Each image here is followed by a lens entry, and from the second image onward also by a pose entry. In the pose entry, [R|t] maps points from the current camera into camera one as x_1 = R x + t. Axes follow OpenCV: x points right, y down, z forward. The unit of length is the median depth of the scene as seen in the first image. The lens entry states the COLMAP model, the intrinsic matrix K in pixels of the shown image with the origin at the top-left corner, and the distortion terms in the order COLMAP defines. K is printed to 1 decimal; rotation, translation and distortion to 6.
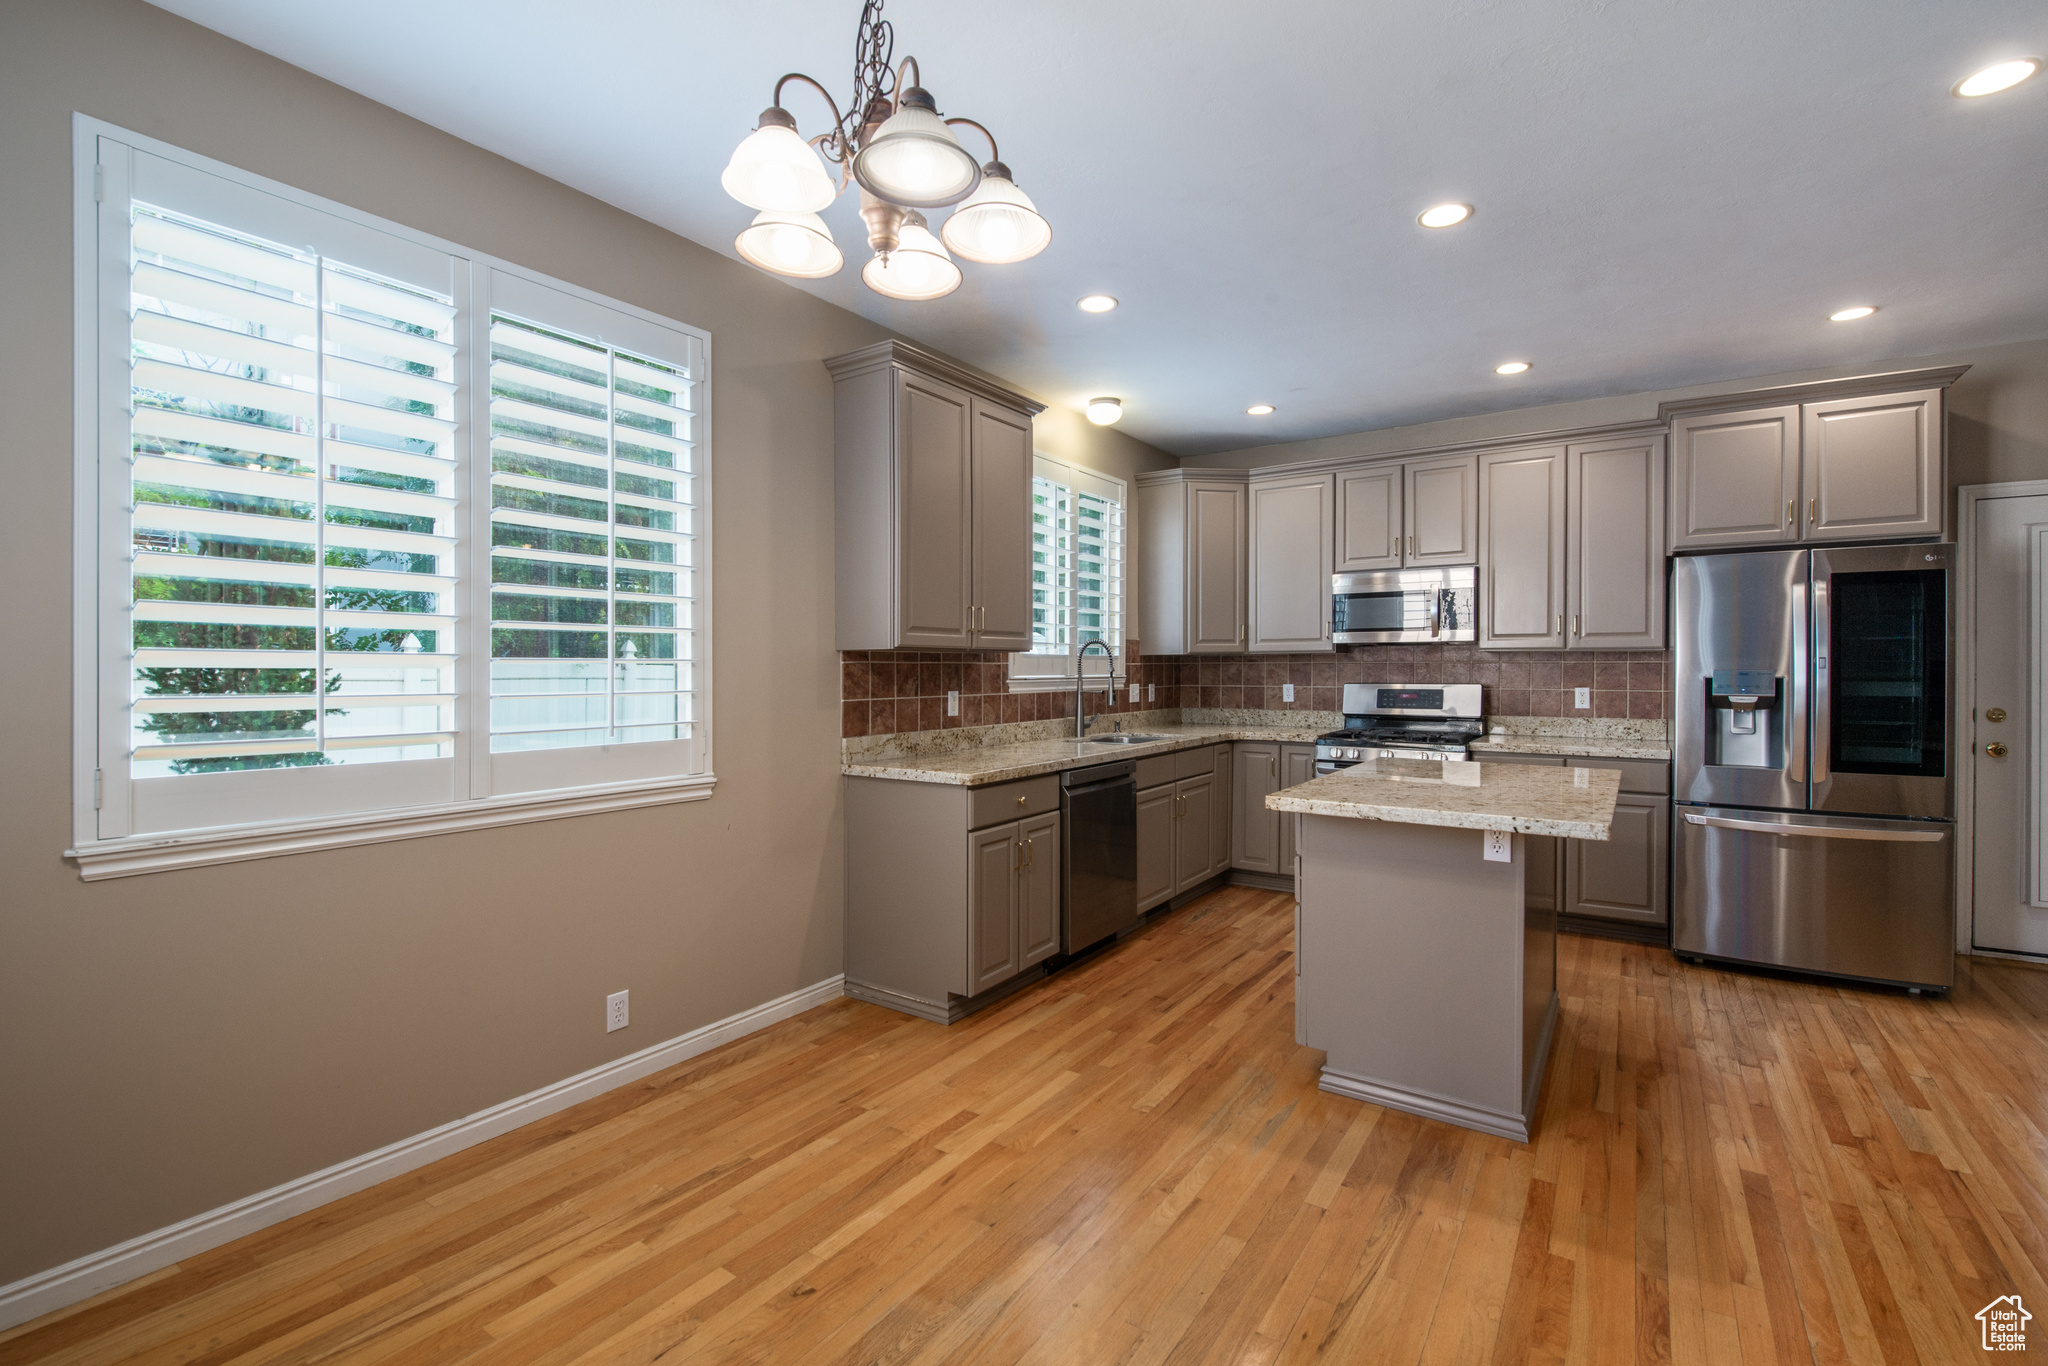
lens RADIAL K [[916.7, 0, 1070.0], [0, 916.7, 653.2], [0, 0, 1]] dist [-0.007784, -0.004727]
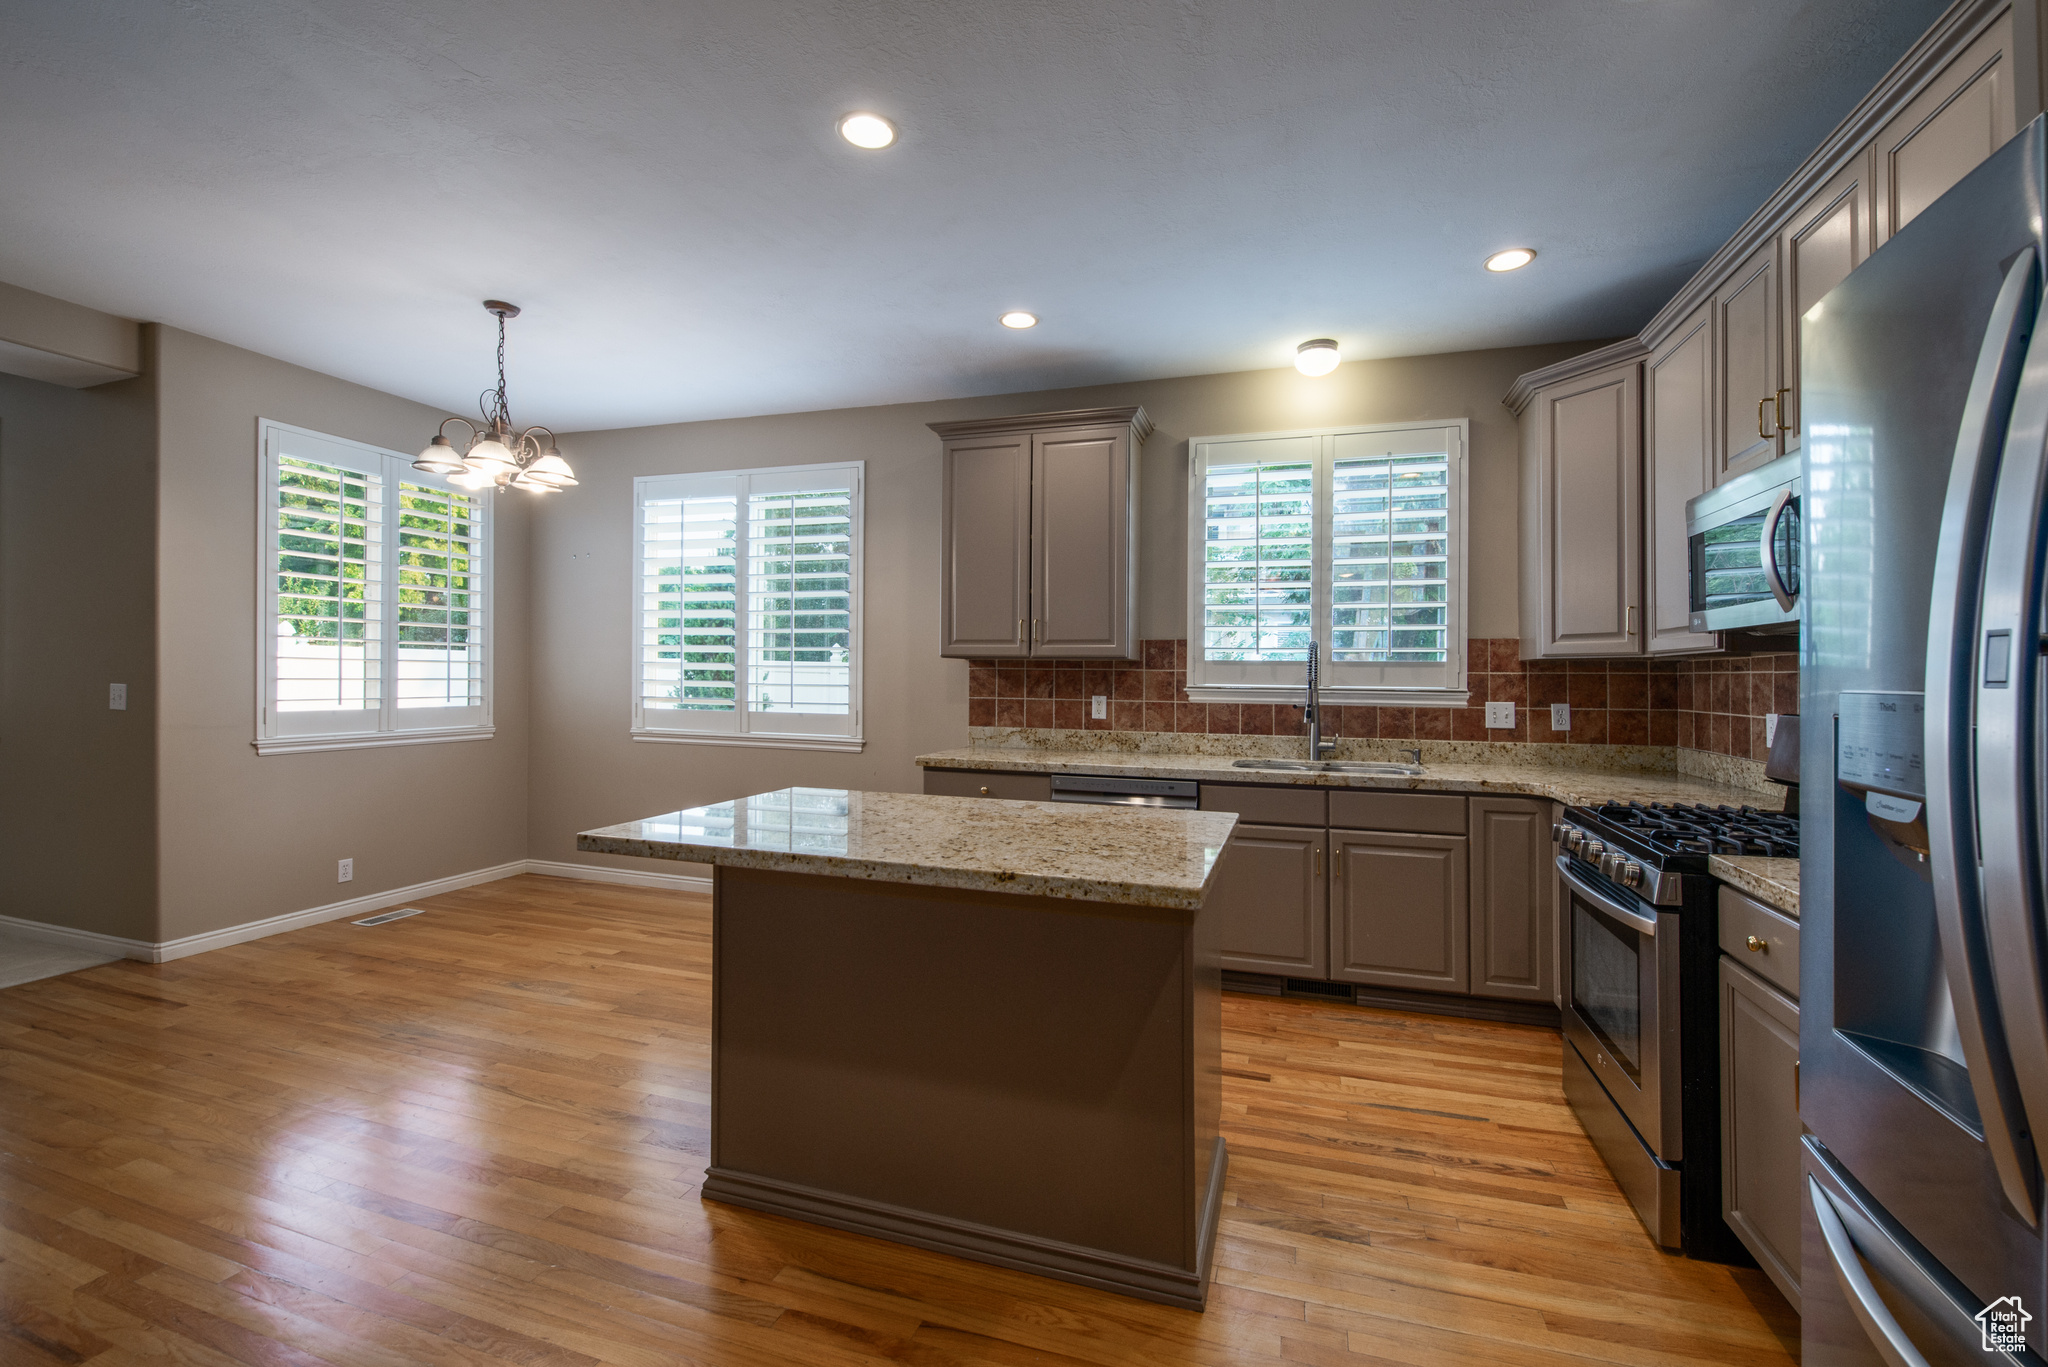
lens RADIAL K [[811.7, 0, 1024.2], [0, 811.7, 683.9], [0, 0, 1]] dist [-0.022099, 0.001095]
pose [[0.263083, 0.013870, -0.964673, 0.752432], [0.002552, 0.999883, 0.015072, 0.012295], [0.964770, -0.006427, 0.263017, 0.644257]]
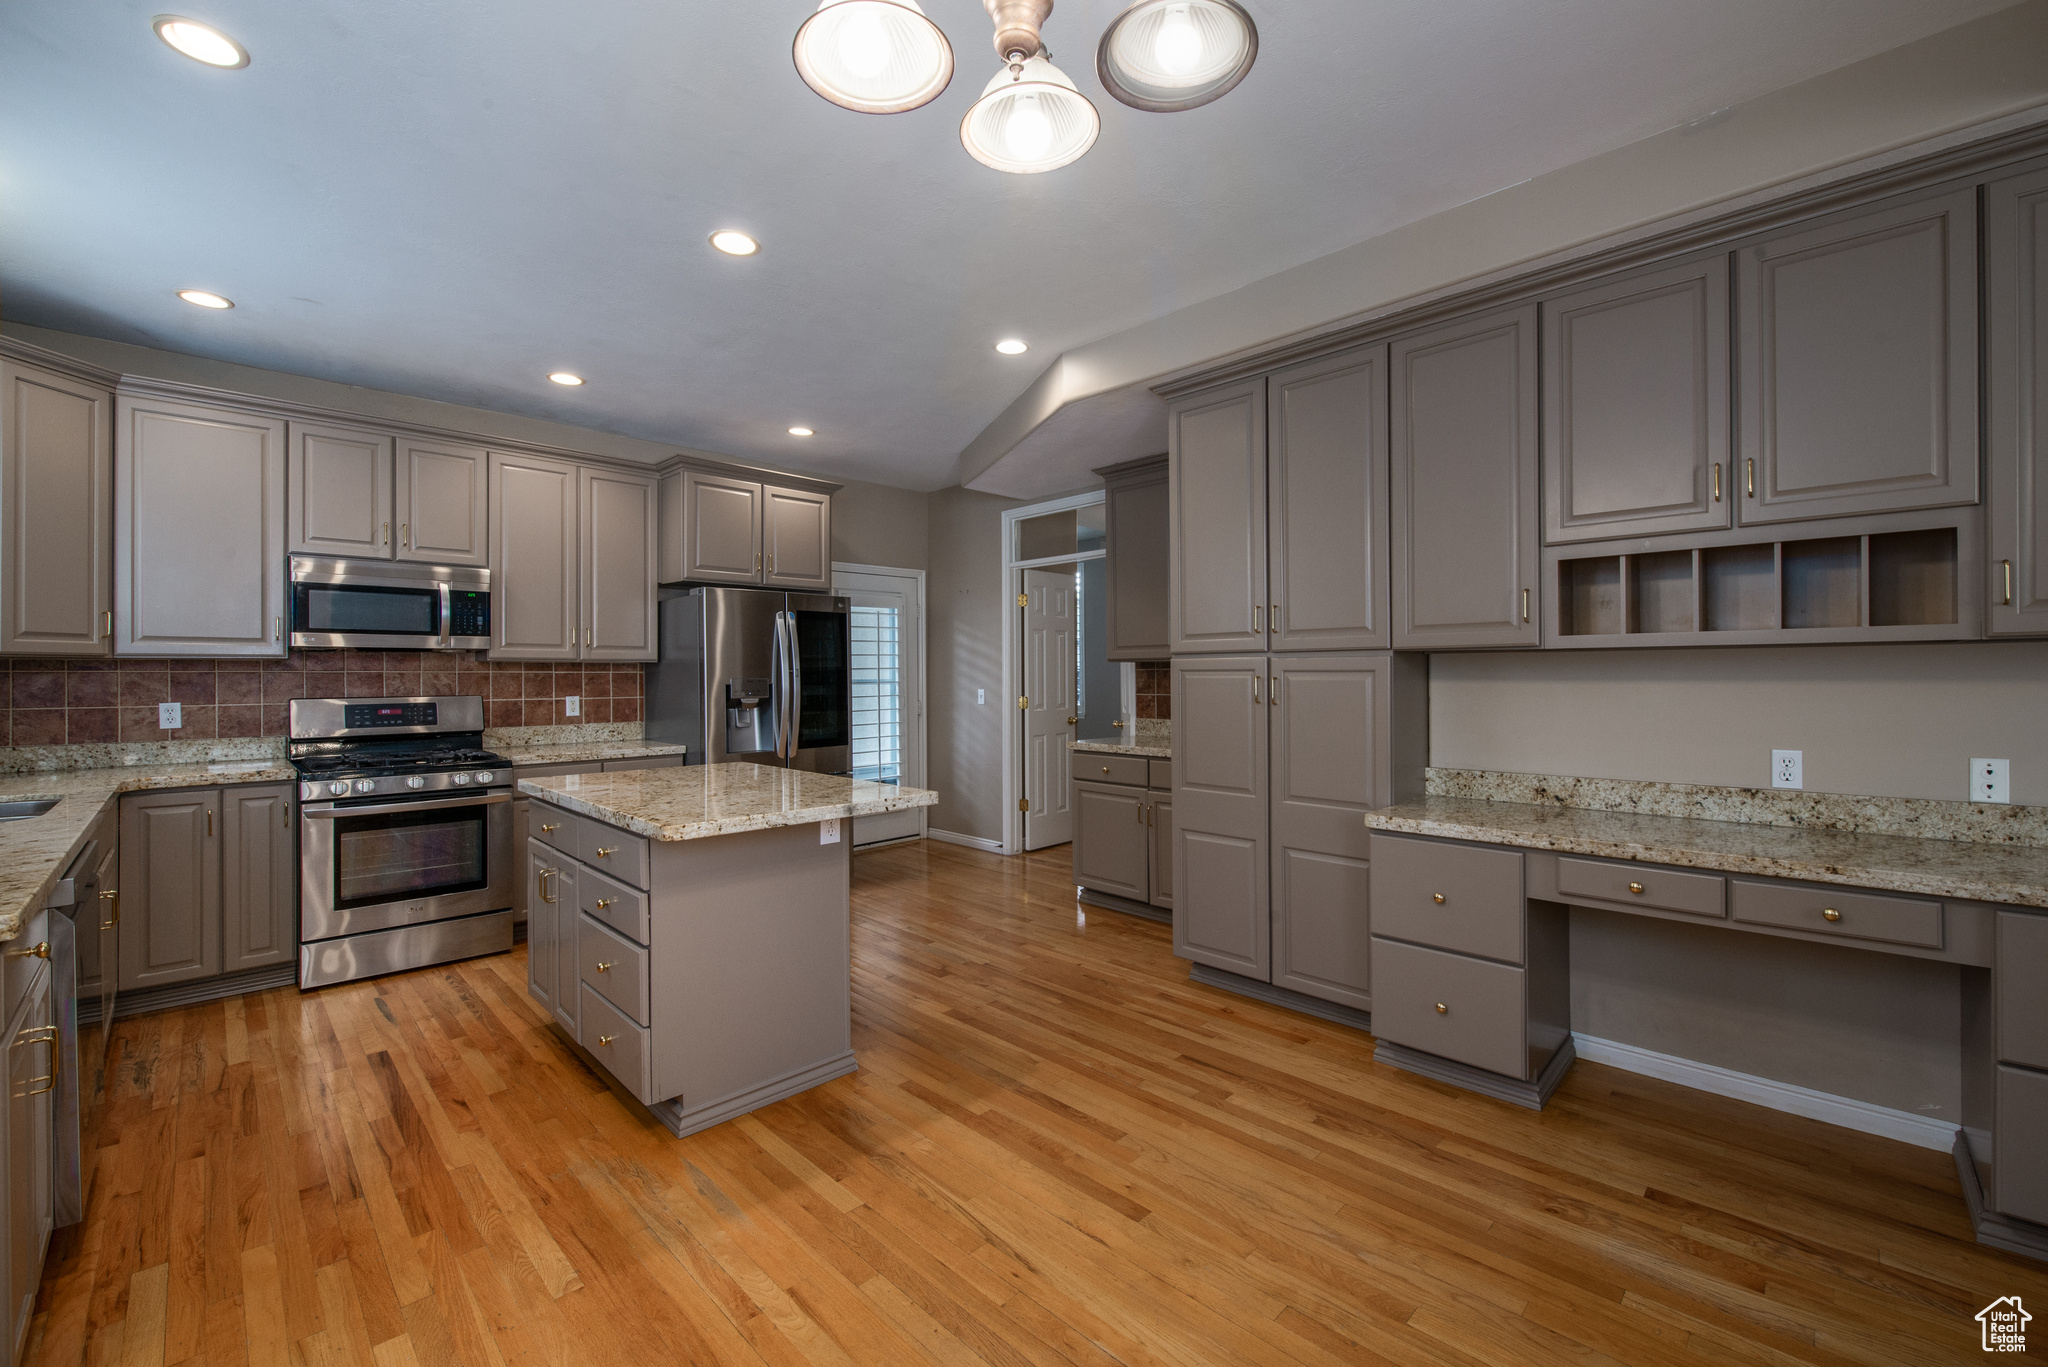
lens RADIAL K [[811.7, 0, 1046.4], [0, 811.7, 670.9], [0, 0, 1]] dist [-0.022099, 0.001095]
pose [[0.198733, 0.003694, 0.980047, -0.292720], [-0.010209, 0.999946, -0.001699, 0.005434], [-0.980001, -0.009668, 0.198760, 0.324337]]
